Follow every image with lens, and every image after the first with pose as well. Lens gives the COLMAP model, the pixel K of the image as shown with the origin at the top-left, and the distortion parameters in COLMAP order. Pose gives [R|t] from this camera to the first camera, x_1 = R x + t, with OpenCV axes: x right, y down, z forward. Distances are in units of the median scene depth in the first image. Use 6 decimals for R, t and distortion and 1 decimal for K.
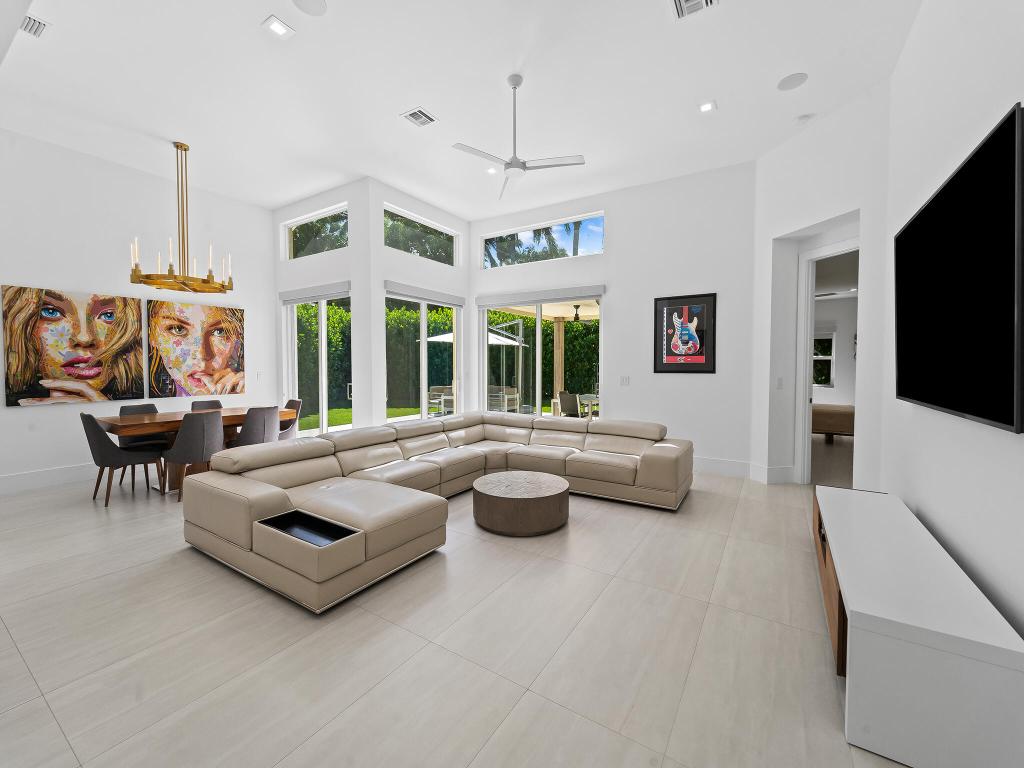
lens RADIAL K [[414.4, 0, 513.9], [0, 414.4, 377.6], [0, 0, 1]] dist [0.000386, -0.000440]
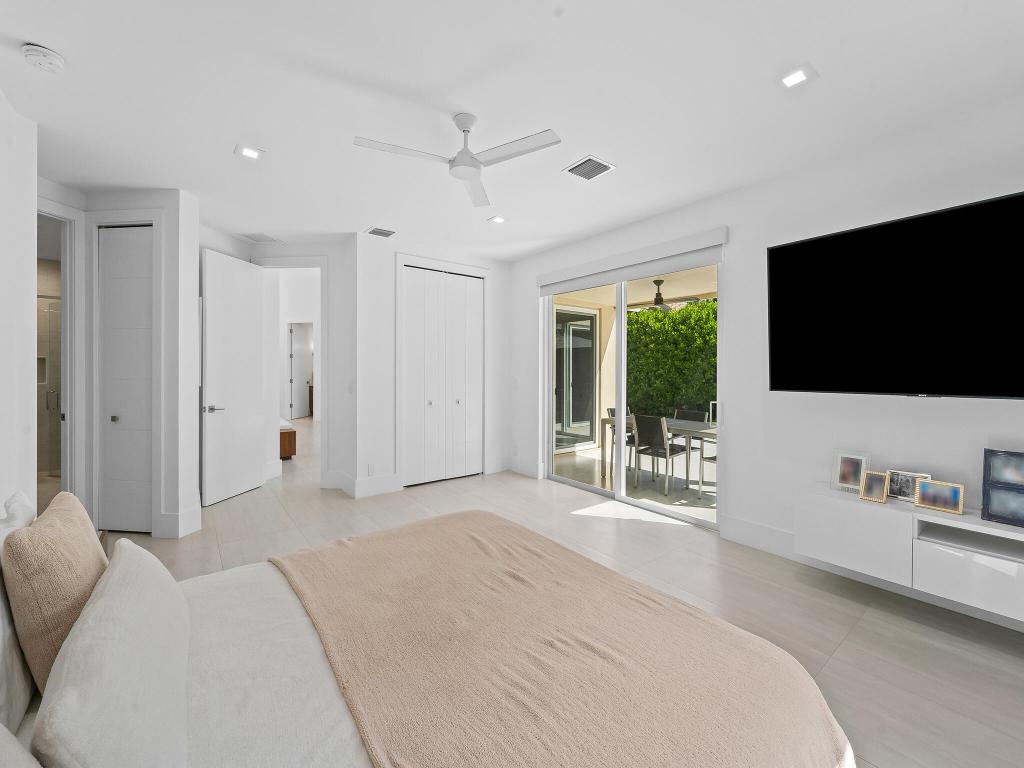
lens RADIAL K [[414.4, 0, 513.9], [0, 414.4, 377.6], [0, 0, 1]] dist [0.000386, -0.000440]
pose [[-0.331192, 0.018524, -0.943381, 1.332526], [-0.032086, 0.999008, 0.030880, -0.048107], [0.943018, 0.040496, -0.330269, 1.563458]]
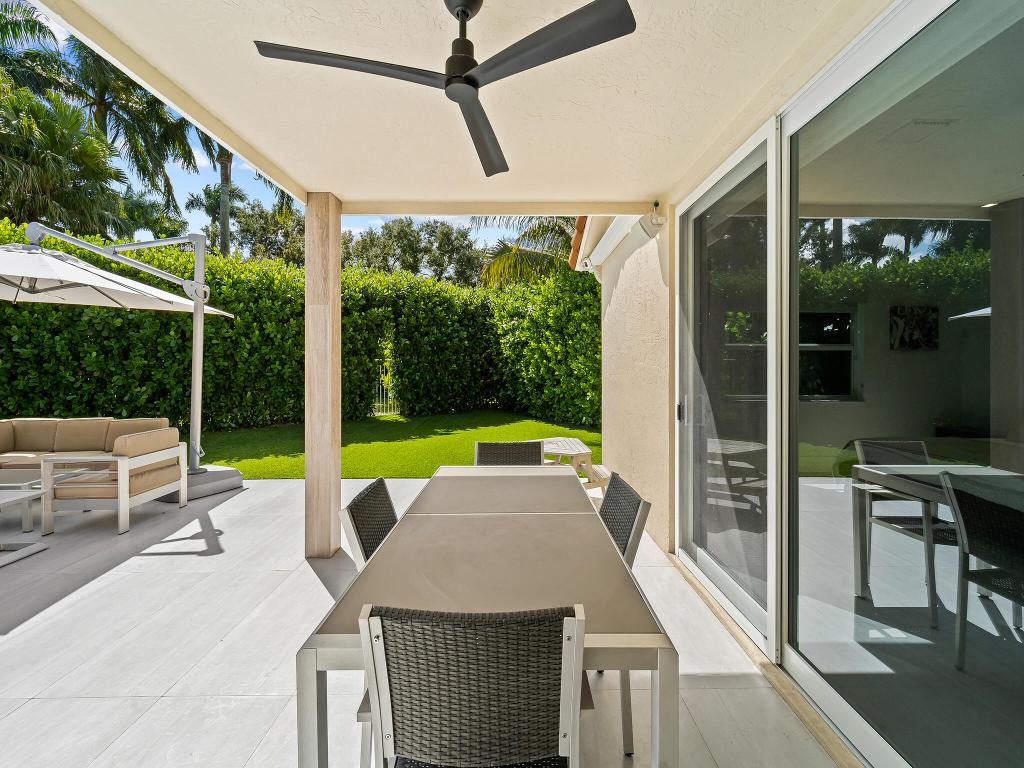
lens RADIAL K [[420.0, 0, 518.3], [0, 420.0, 359.6], [0, 0, 1]] dist [-0.000645, -0.000213]
pose [[0.835980, 0.006878, 0.548717, 0.121528], [0.015689, 0.999213, -0.036427, -0.029748], [-0.548536, 0.039061, 0.835214, 1.323967]]
